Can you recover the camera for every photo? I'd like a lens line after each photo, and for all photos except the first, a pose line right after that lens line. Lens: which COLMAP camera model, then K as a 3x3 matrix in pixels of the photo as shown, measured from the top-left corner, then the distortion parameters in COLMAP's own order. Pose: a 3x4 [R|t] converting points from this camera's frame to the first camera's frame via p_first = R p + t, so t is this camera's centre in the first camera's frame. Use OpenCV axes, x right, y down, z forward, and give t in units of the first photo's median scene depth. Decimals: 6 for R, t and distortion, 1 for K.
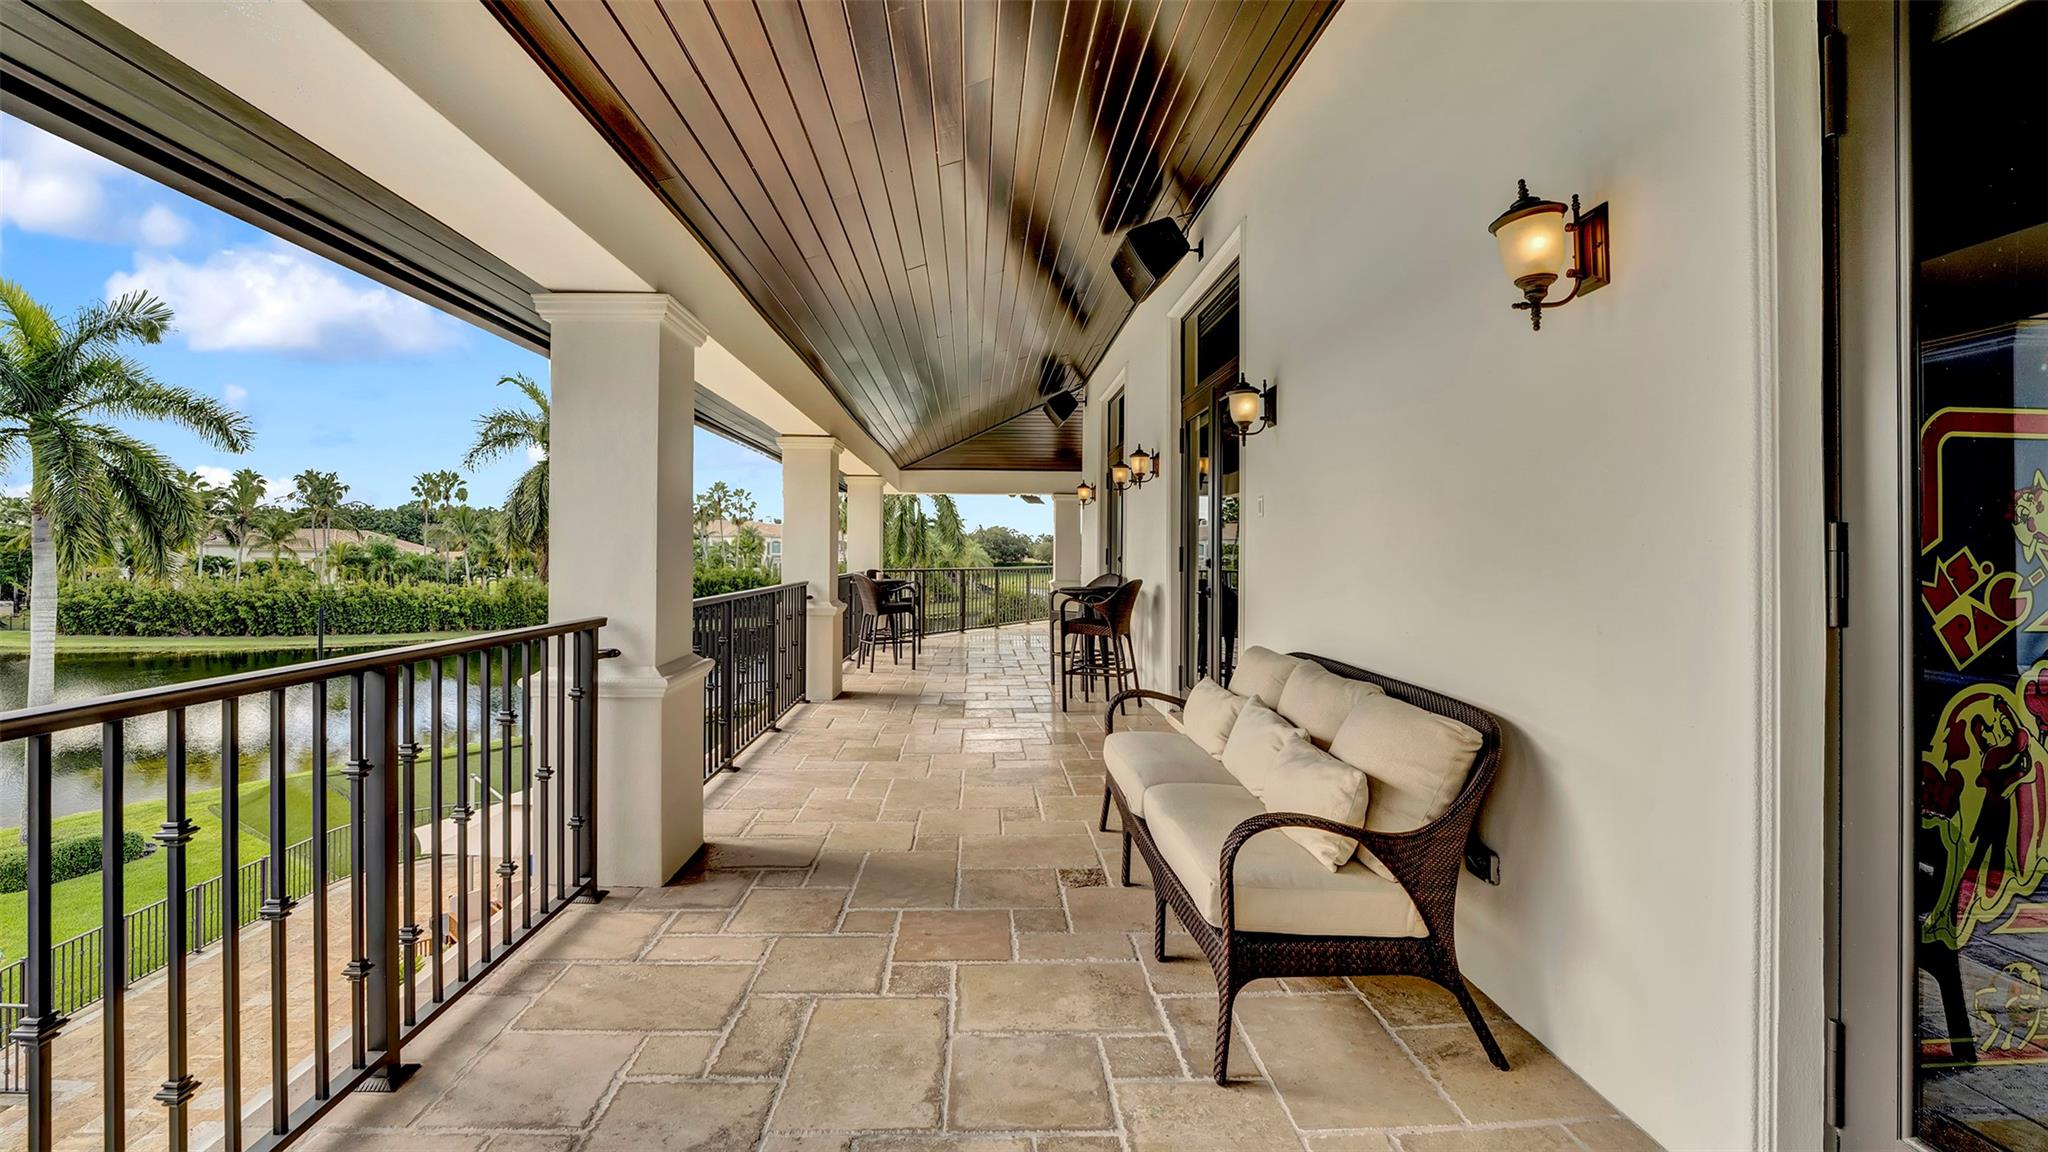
lens RADIAL K [[829.7, 0, 1023.7], [0, 829.7, 557.3], [0, 0, 1]] dist [0.000986, 0.000060]
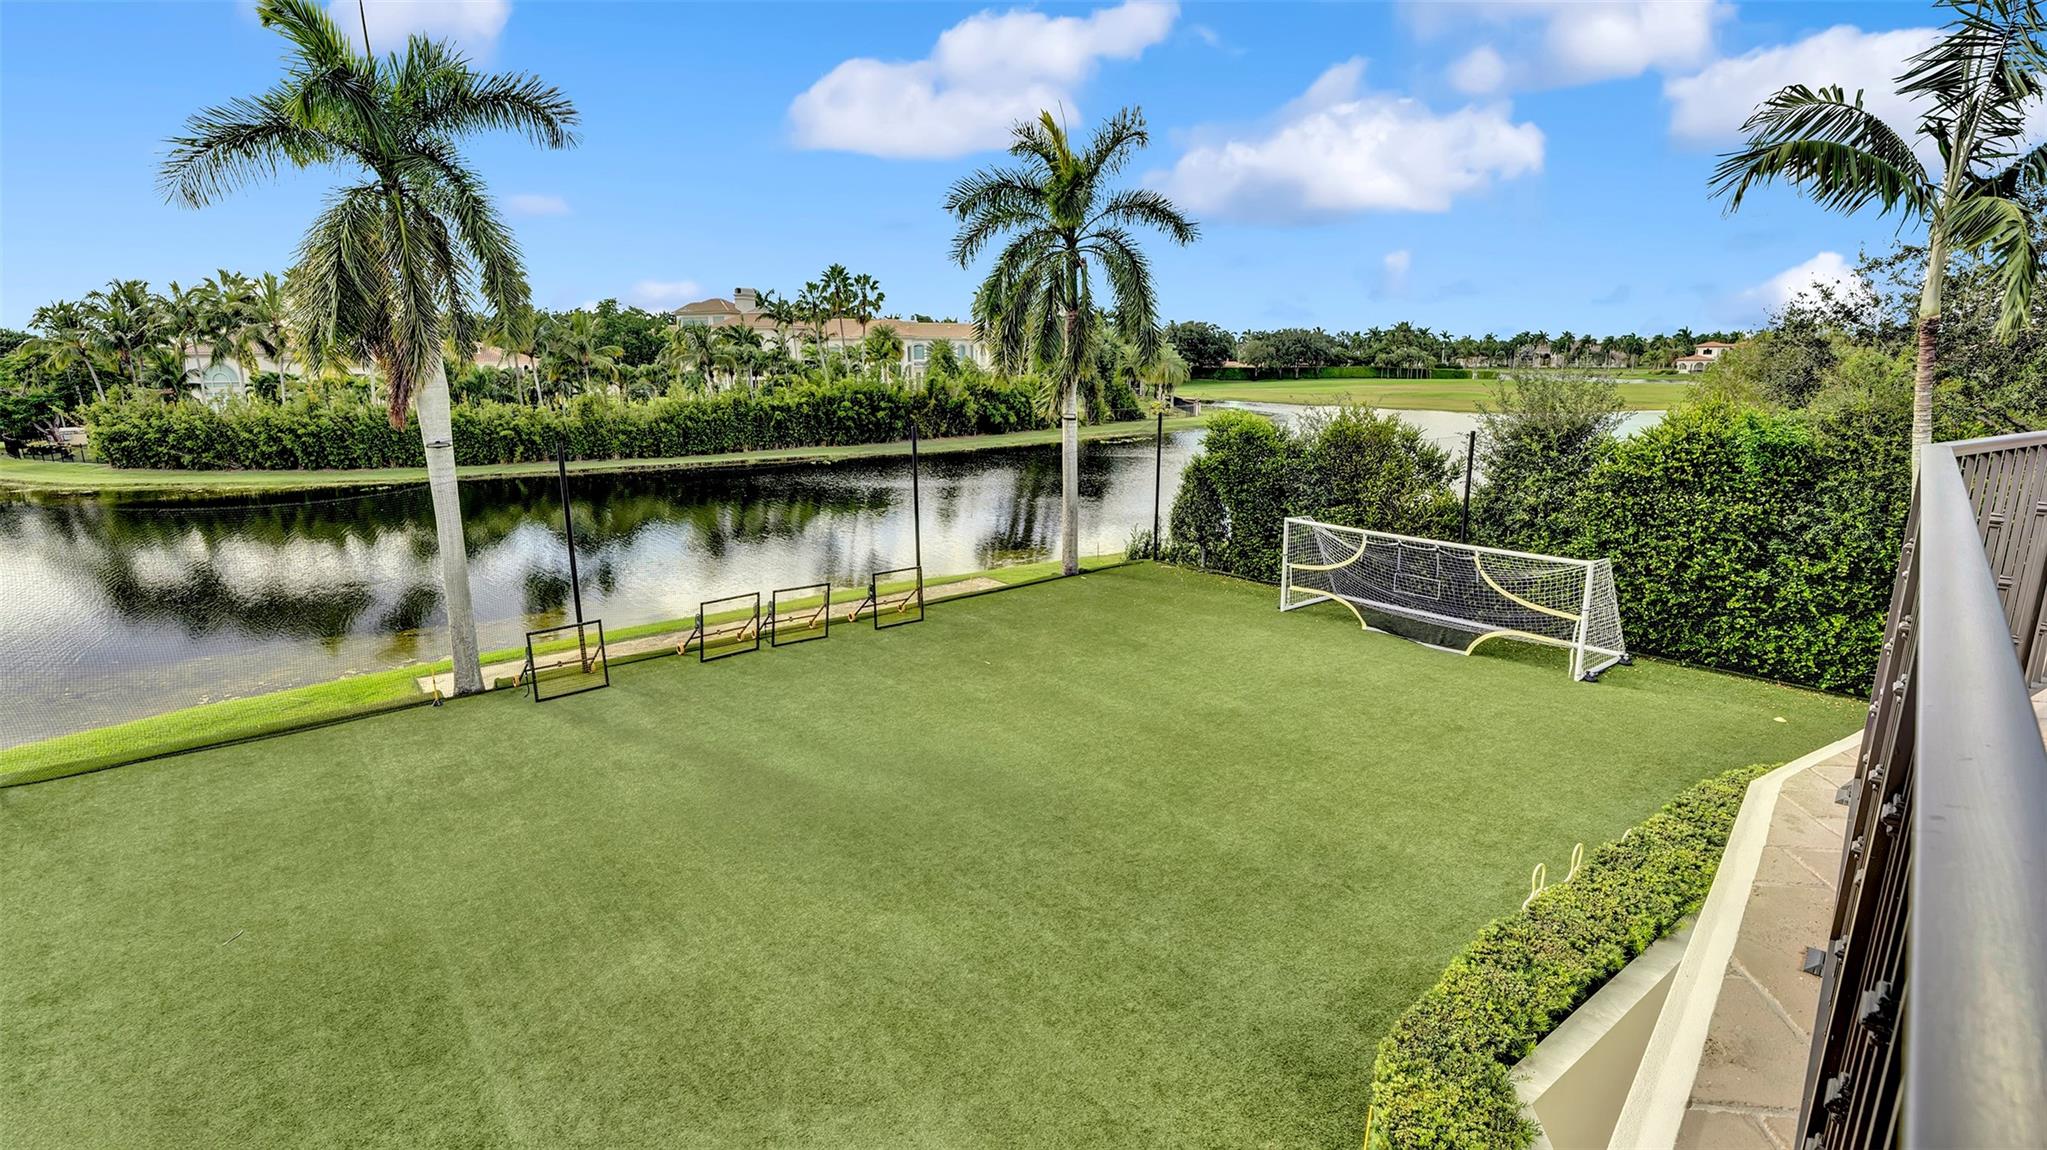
lens RADIAL K [[925.5, 0, 1023.9], [0, 925.5, 574.0], [0, 0, 1]] dist [-0.017096, 0.000019]
pose [[0.980200, 0.033720, -0.195116, -0.022734], [0.010980, 0.974620, 0.223597, -0.002366], [0.197704, -0.221313, 0.954952, 0.231052]]
